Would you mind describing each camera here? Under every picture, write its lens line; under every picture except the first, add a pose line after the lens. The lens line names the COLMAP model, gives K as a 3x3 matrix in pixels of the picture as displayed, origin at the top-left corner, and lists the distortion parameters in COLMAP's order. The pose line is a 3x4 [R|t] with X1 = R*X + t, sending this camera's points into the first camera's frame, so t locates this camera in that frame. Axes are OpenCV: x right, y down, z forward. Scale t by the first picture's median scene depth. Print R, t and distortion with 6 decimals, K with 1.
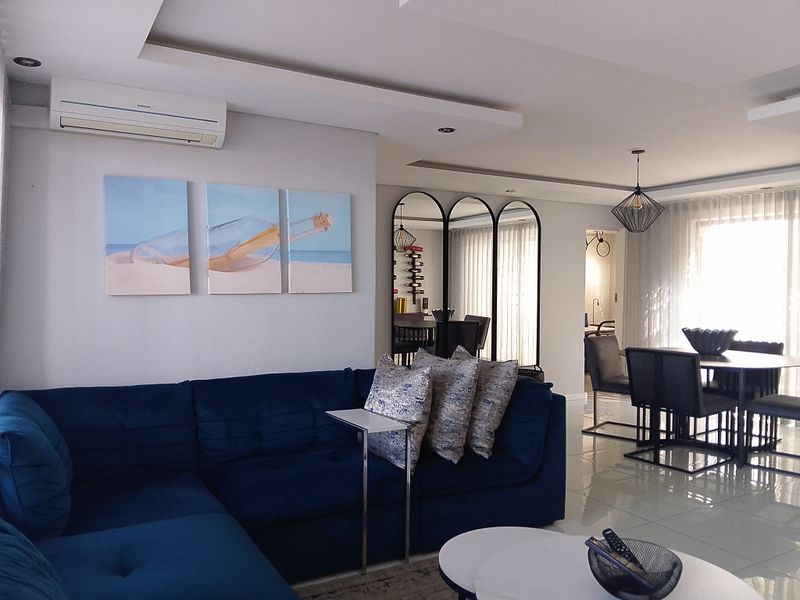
lens RADIAL K [[615.1, 0, 400.0], [0, 615.1, 300.0], [0, 0, 1]] dist [0.055933, -0.140174]
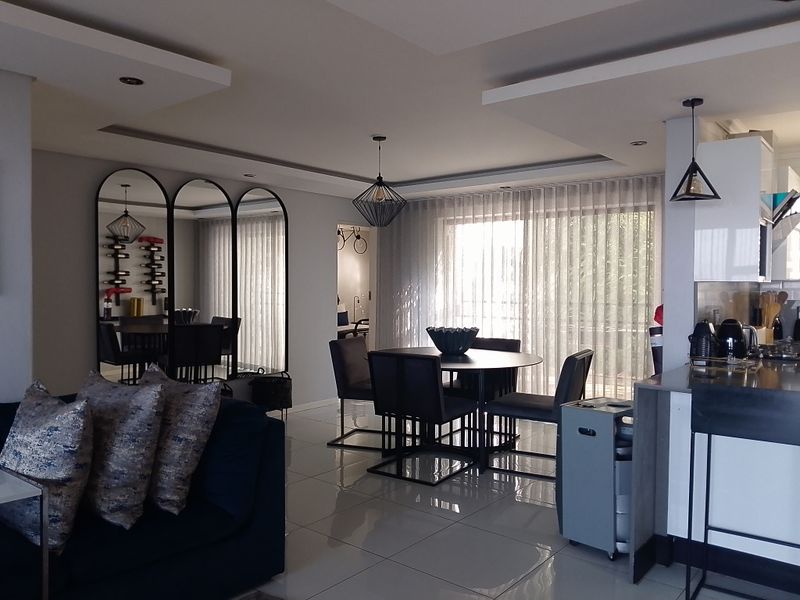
lens RADIAL K [[615.1, 0, 400.0], [0, 615.1, 300.0], [0, 0, 1]] dist [0.055933, -0.140174]
pose [[0.935793, -0.011429, 0.352365, 0.080061], [0.009513, 0.999929, 0.007169, -0.005451], [-0.352422, -0.003357, 0.935835, 0.118180]]
